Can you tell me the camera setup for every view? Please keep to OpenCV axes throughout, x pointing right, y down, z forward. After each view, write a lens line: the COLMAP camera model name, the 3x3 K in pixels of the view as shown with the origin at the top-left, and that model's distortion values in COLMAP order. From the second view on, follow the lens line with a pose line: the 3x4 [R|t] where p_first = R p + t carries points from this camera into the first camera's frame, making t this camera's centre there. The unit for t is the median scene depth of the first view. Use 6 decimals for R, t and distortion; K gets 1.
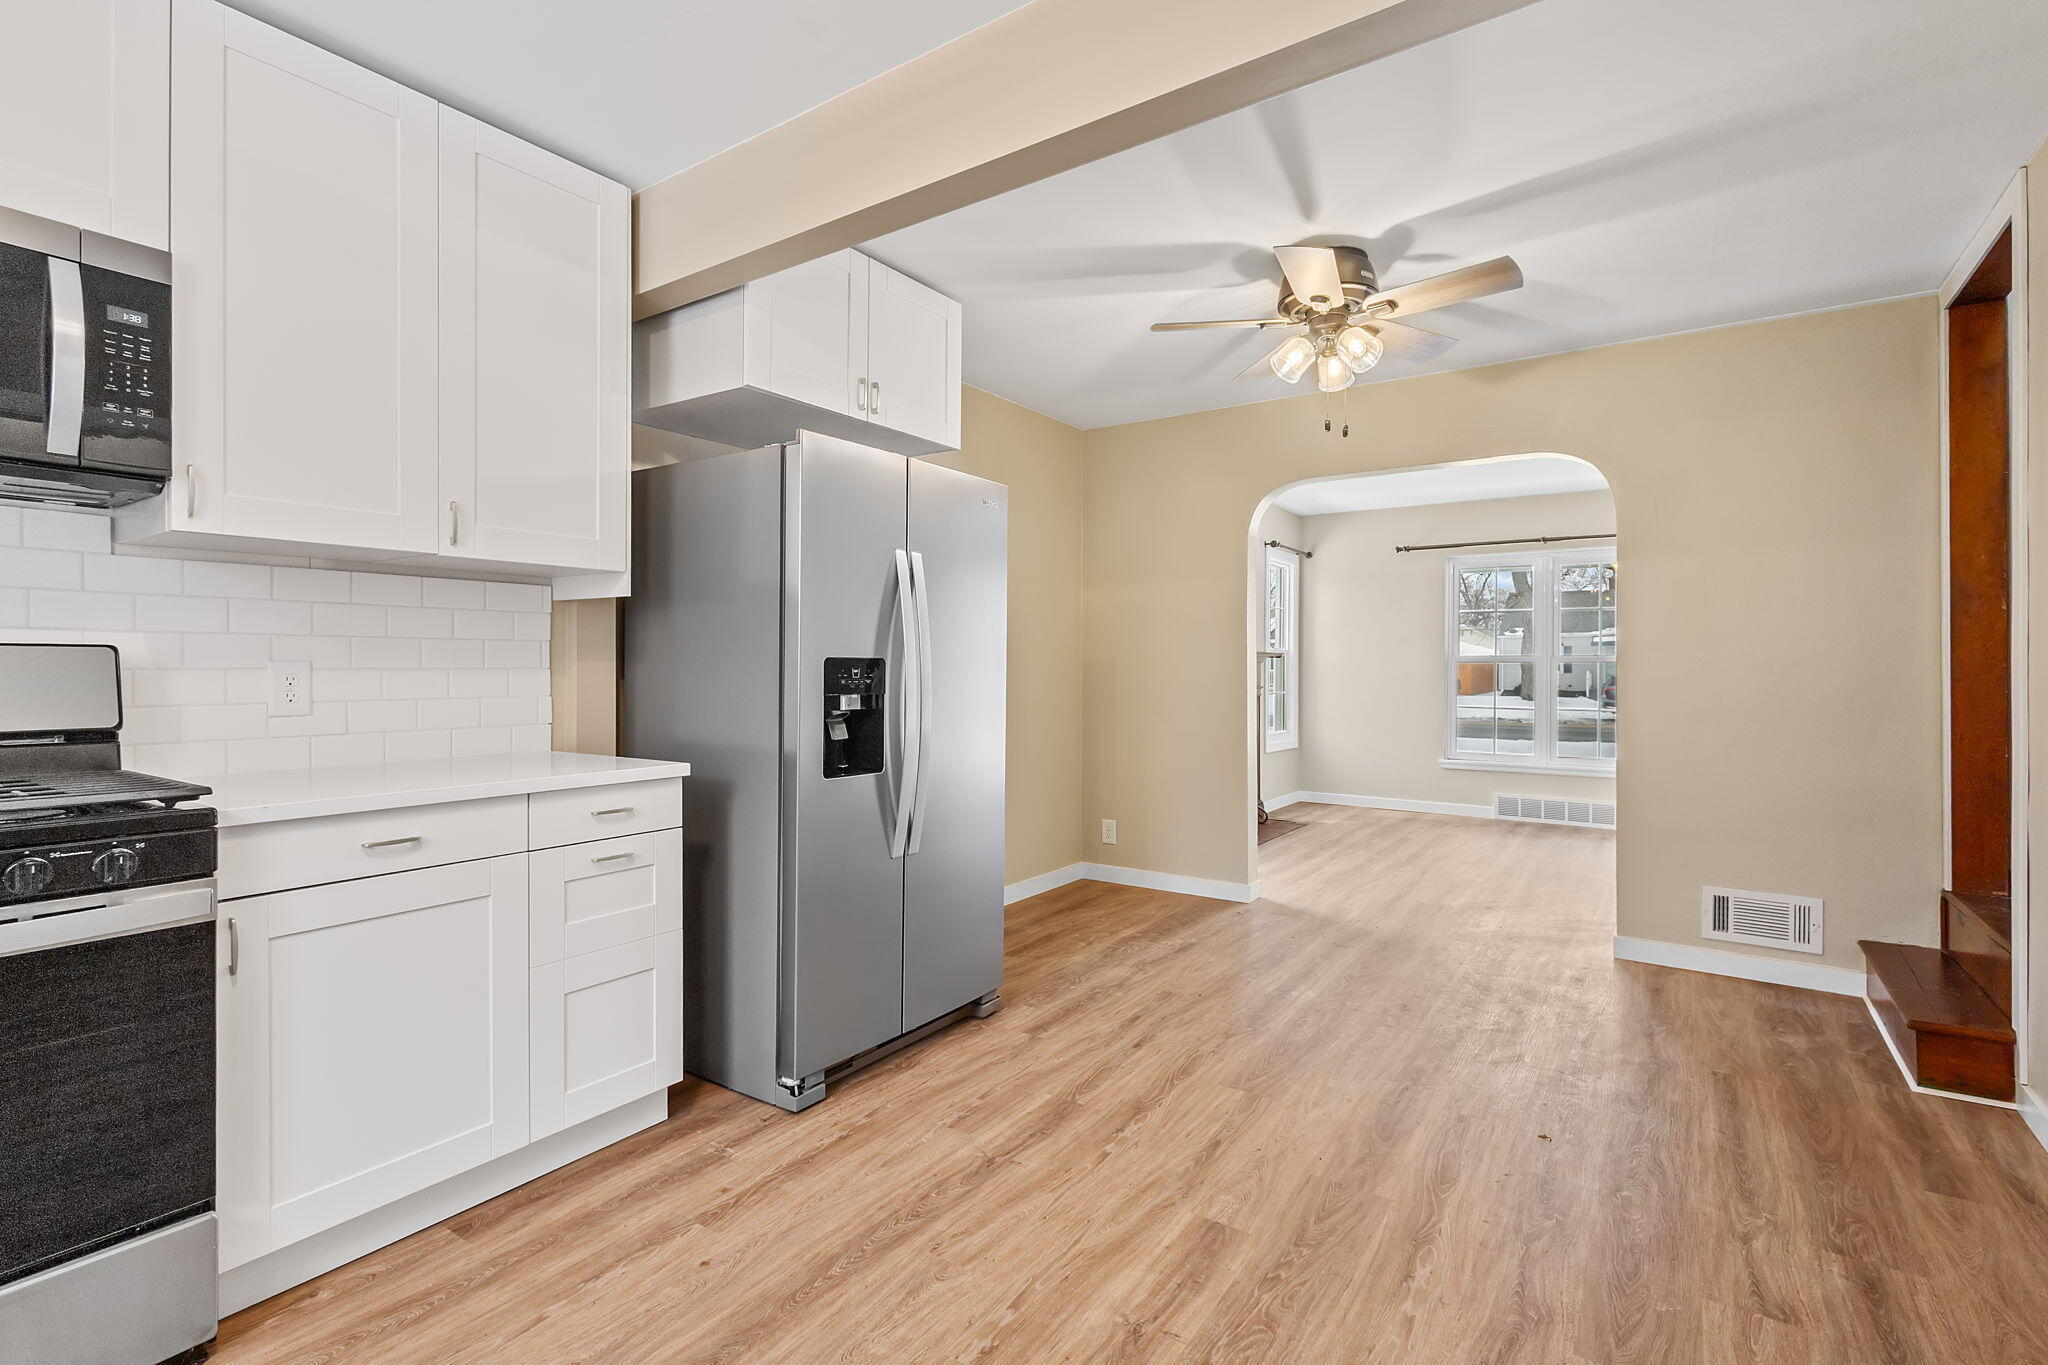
lens RADIAL K [[945.6, 0, 1025.8], [0, 945.6, 661.3], [0, 0, 1]] dist [0.002503, -0.000098]
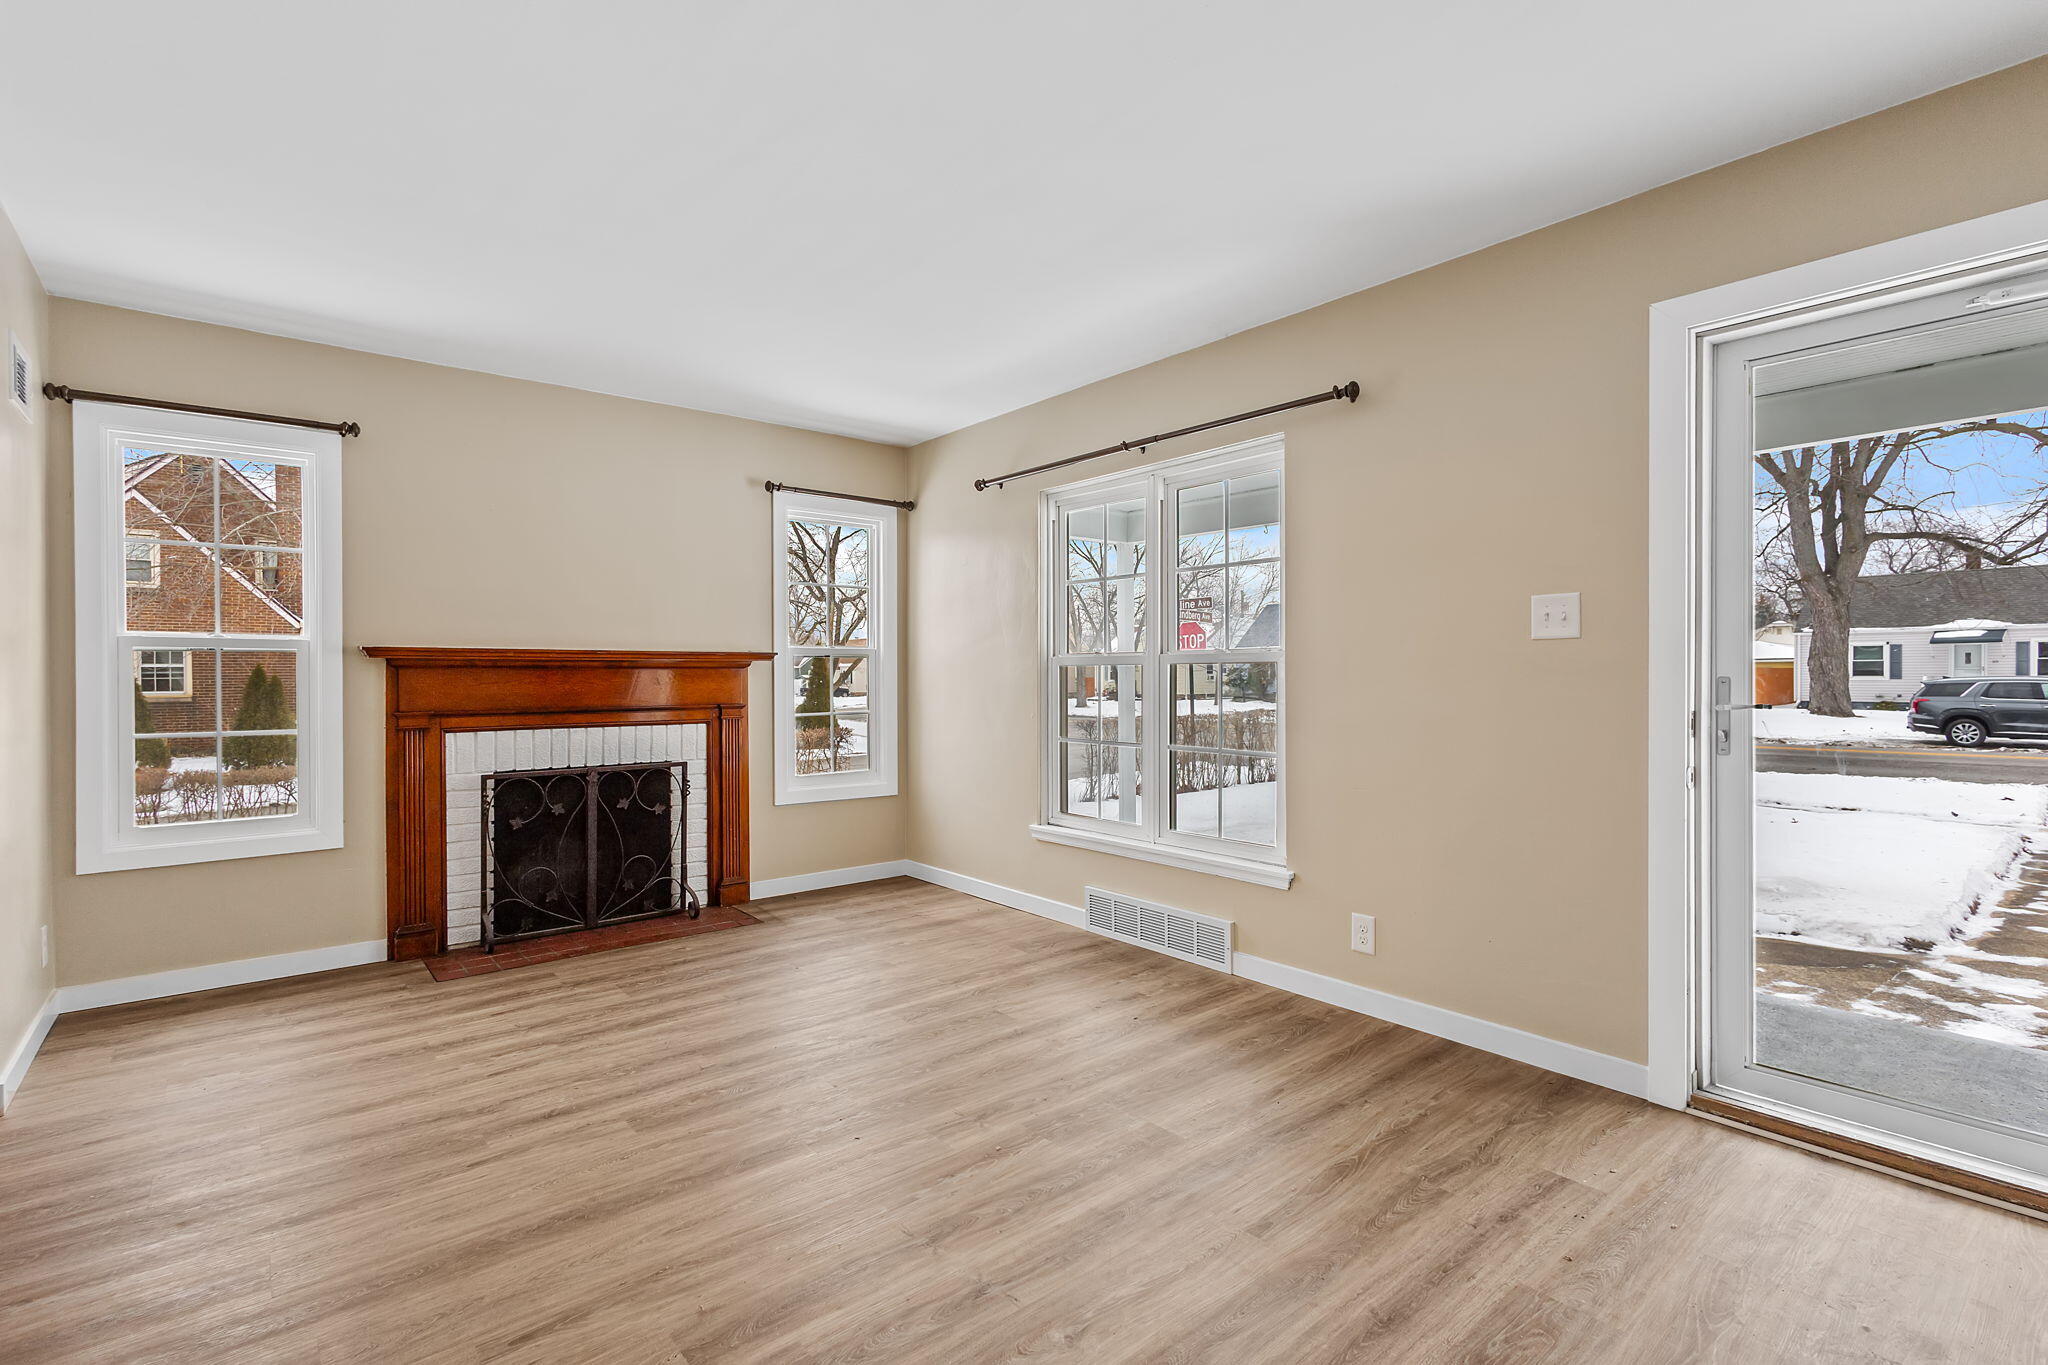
lens RADIAL K [[939.1, 0, 1020.8], [0, 939.1, 679.0], [0, 0, 1]] dist [0.018191, 0.000318]
pose [[0.963962, -0.003880, -0.266012, 1.315148], [0.006616, 0.999934, 0.009389, 0.010544], [0.265958, -0.010811, 0.963924, 0.916722]]
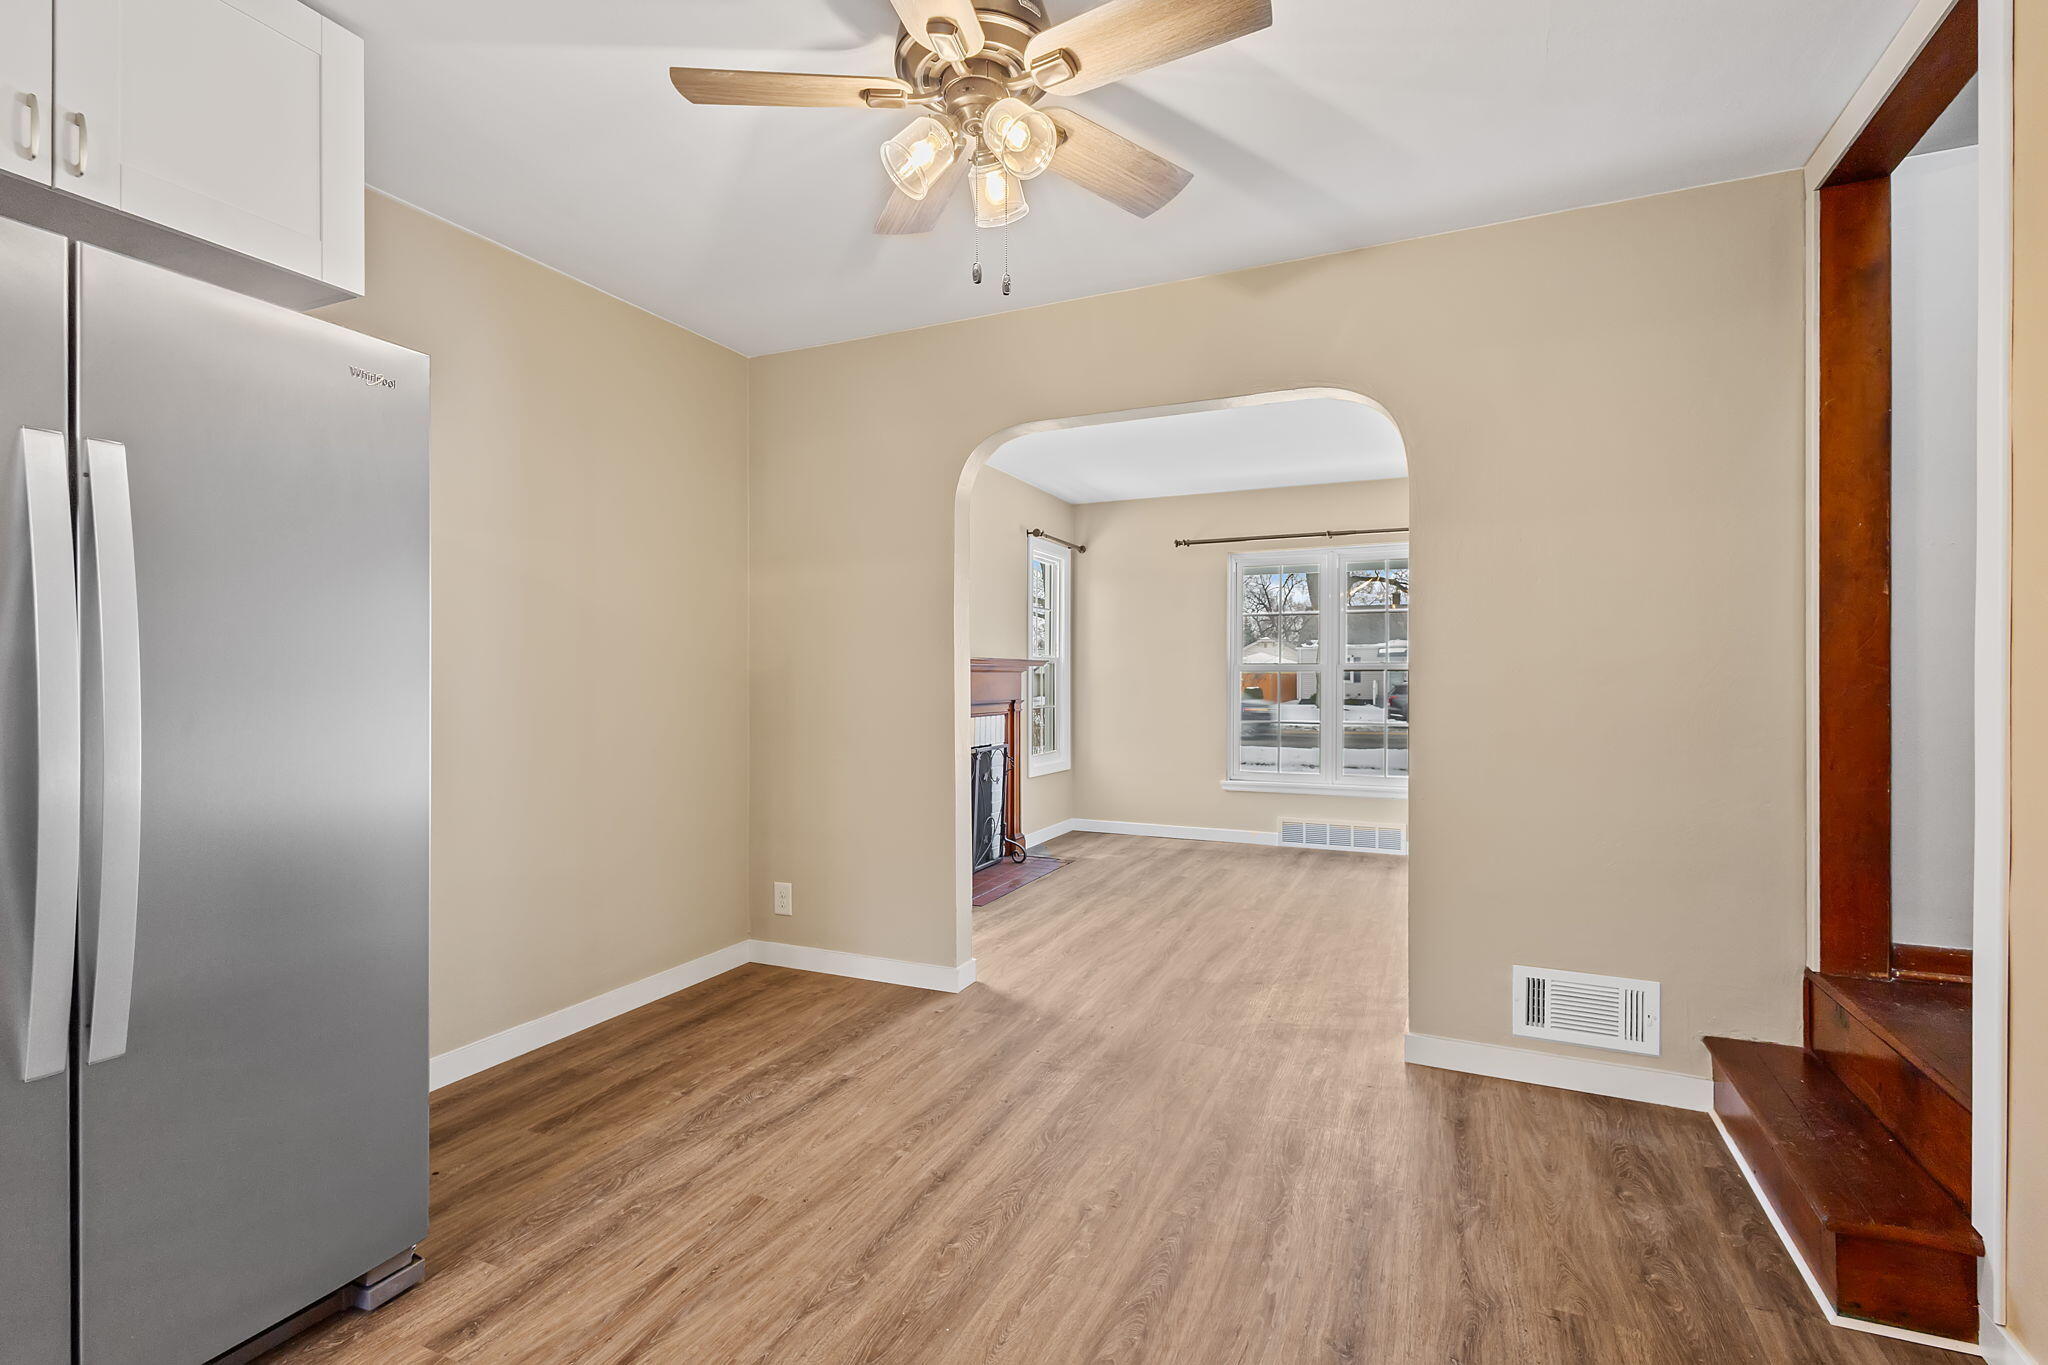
lens RADIAL K [[943.7, 0, 1024.0], [0, 943.7, 682.5], [0, 0, 1]] dist [0.002850, 0.000780]
pose [[0.983830, -0.004686, 0.179045, 0.215232], [0.002826, 0.999939, 0.010644, 0.004201], [-0.179084, -0.009966, 0.983783, 0.360470]]
